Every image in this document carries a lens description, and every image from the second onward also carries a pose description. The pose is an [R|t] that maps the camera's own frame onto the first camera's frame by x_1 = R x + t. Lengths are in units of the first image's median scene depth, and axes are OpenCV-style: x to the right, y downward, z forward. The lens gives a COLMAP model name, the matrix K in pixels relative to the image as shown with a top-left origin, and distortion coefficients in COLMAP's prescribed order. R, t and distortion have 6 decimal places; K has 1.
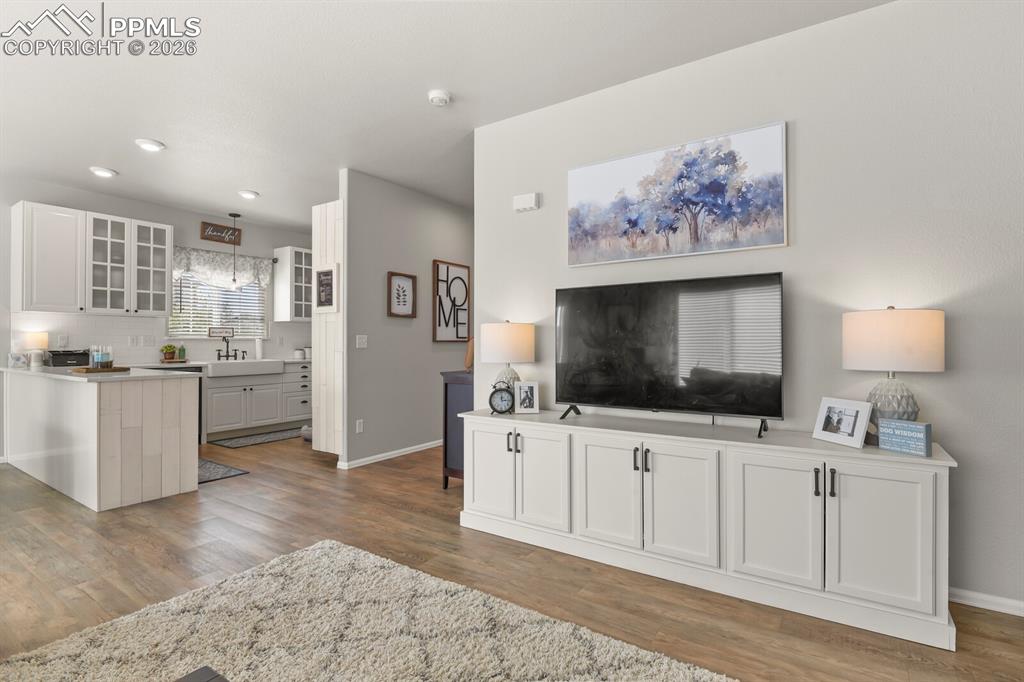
lens RADIAL K [[495.1, 0, 511.0], [0, 495.1, 340.0], [0, 0, 1]] dist [-0.001803, -0.007626]
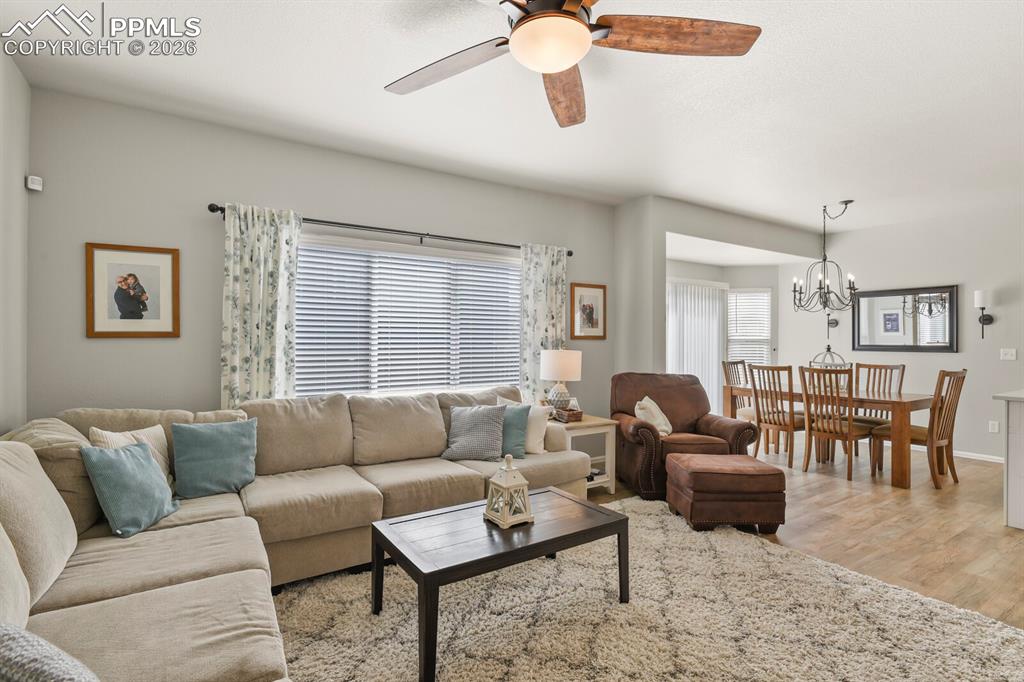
lens RADIAL K [[495.1, 0, 511.0], [0, 495.1, 340.0], [0, 0, 1]] dist [-0.001803, -0.007626]
pose [[-0.397083, -0.003206, -0.917777, 0.351084], [-0.000994, 0.999995, -0.003063, -0.024805], [0.917782, -0.000304, -0.397085, 0.304546]]
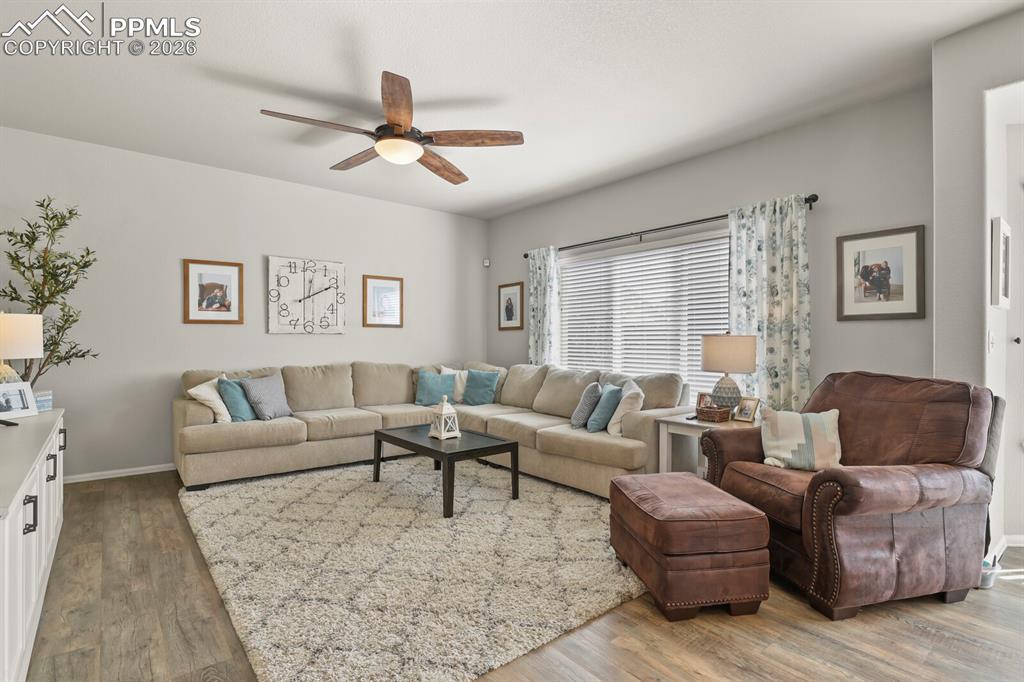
lens RADIAL K [[495.1, 0, 511.0], [0, 495.1, 340.0], [0, 0, 1]] dist [-0.001803, -0.007626]
pose [[-0.955677, -0.004215, 0.294387, -0.396940], [-0.007163, 0.999934, -0.008937, 0.005765], [-0.294330, -0.010650, -0.955644, 0.796784]]
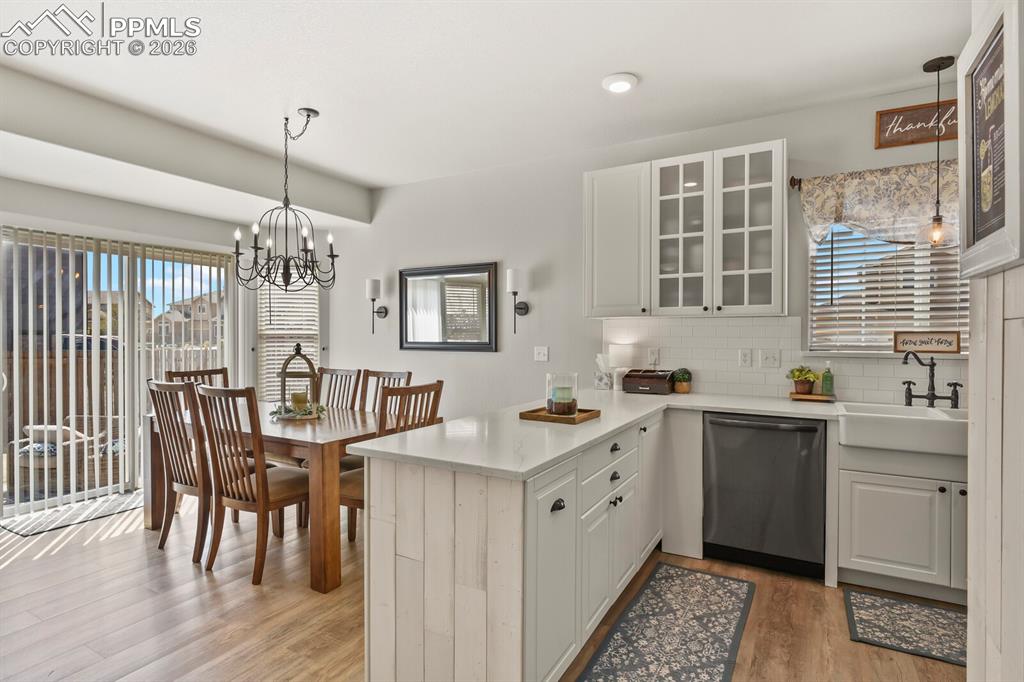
lens RADIAL K [[523.7, 0, 512.7], [0, 523.7, 339.0], [0, 0, 1]] dist [-0.000101, -0.000345]
pose [[0.073807, 0.005970, -0.997255, -0.176050], [0.001983, 0.999979, 0.006133, -0.028236], [0.997271, -0.002430, 0.073793, 0.750758]]
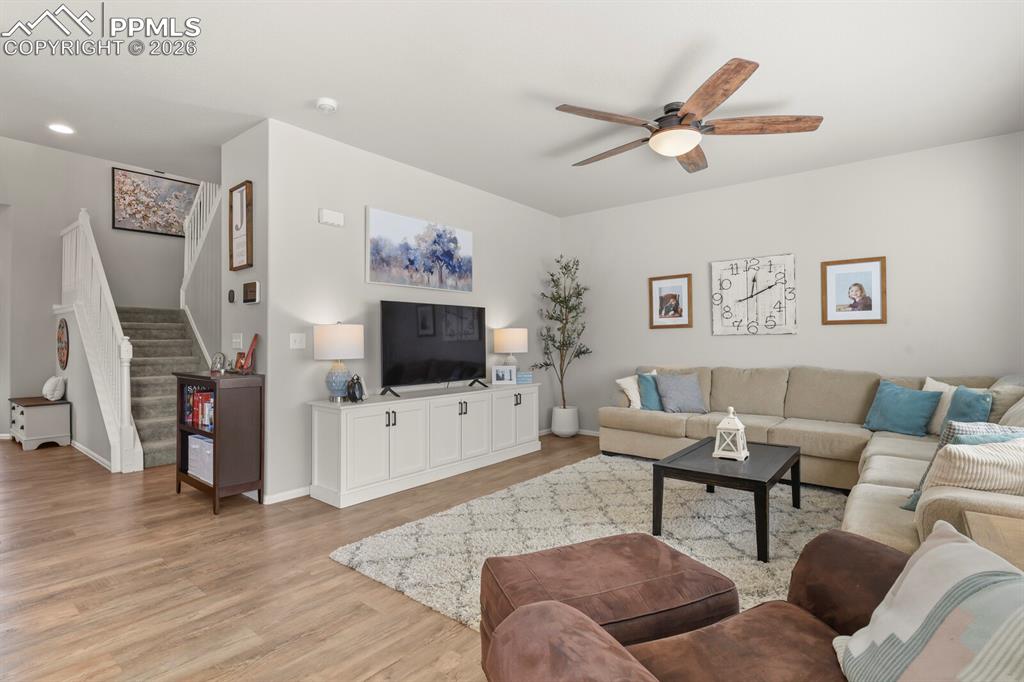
lens RADIAL K [[495.1, 0, 511.0], [0, 495.1, 340.0], [0, 0, 1]] dist [-0.001803, -0.007626]
pose [[0.096281, 0.003835, 0.995347, -0.724908], [-0.004245, 0.999985, -0.003442, 0.002997], [-0.995345, -0.003894, 0.096296, 0.327826]]
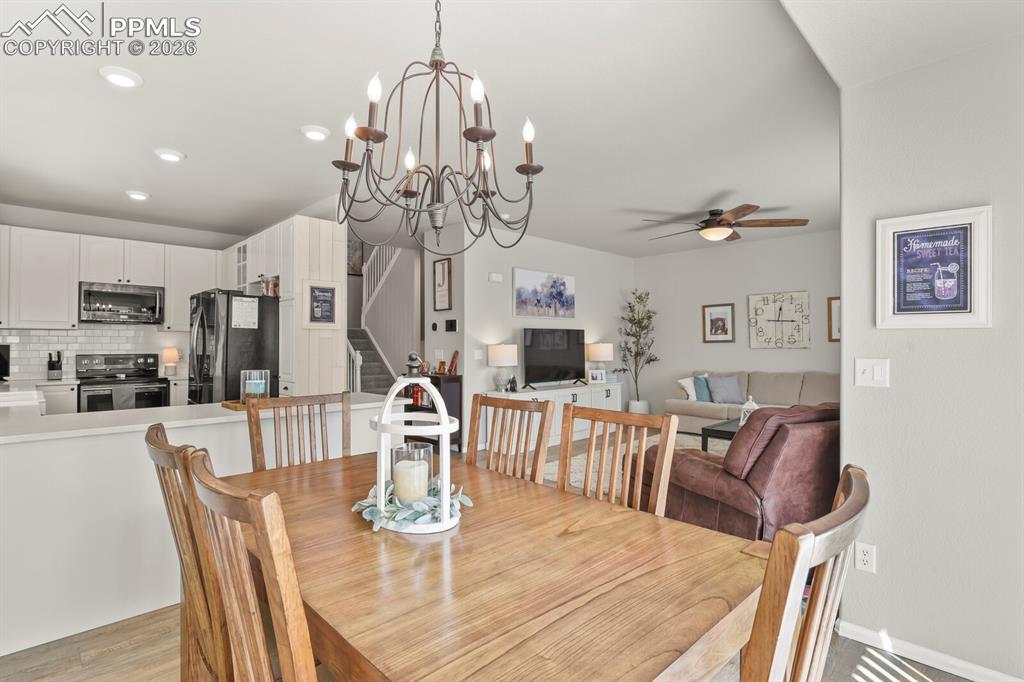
lens RADIAL K [[495.1, 0, 511.0], [0, 495.1, 340.0], [0, 0, 1]] dist [-0.001803, -0.007626]
pose [[0.204879, 0.007584, 0.978758, -1.190604], [-0.002417, 0.999971, -0.007243, -0.024250], [-0.978784, -0.000882, 0.204892, 0.389827]]
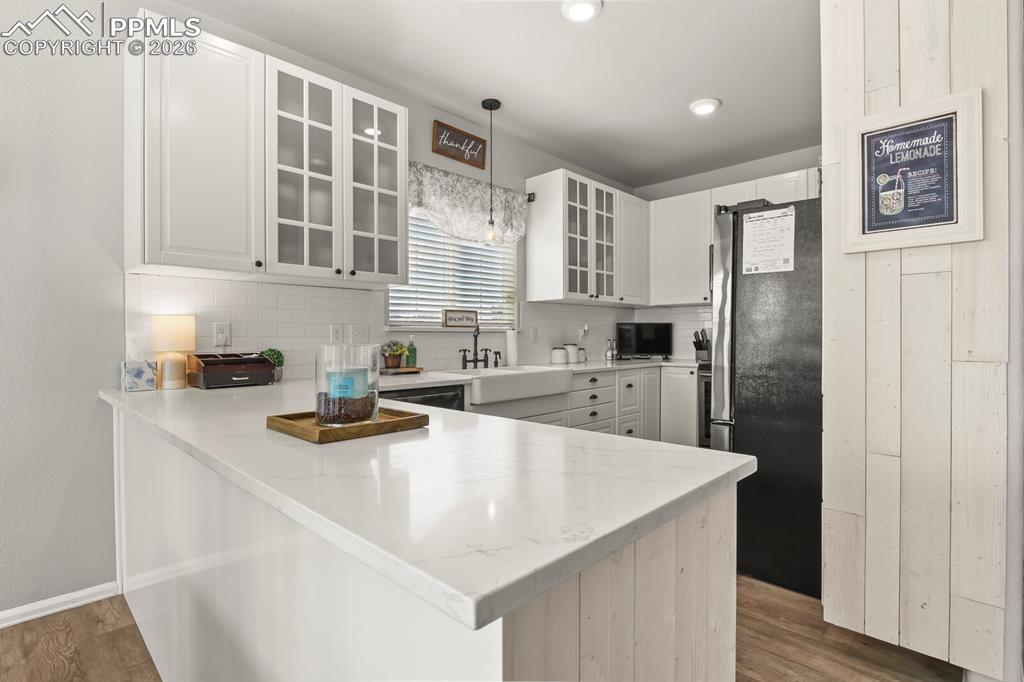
lens RADIAL K [[495.1, 0, 511.0], [0, 495.1, 340.0], [0, 0, 1]] dist [-0.001803, -0.007626]
pose [[0.983296, -0.002847, -0.181992, -0.542399], [0.004672, 0.999943, 0.009601, 0.004457], [0.181954, -0.010291, 0.983253, 0.571897]]
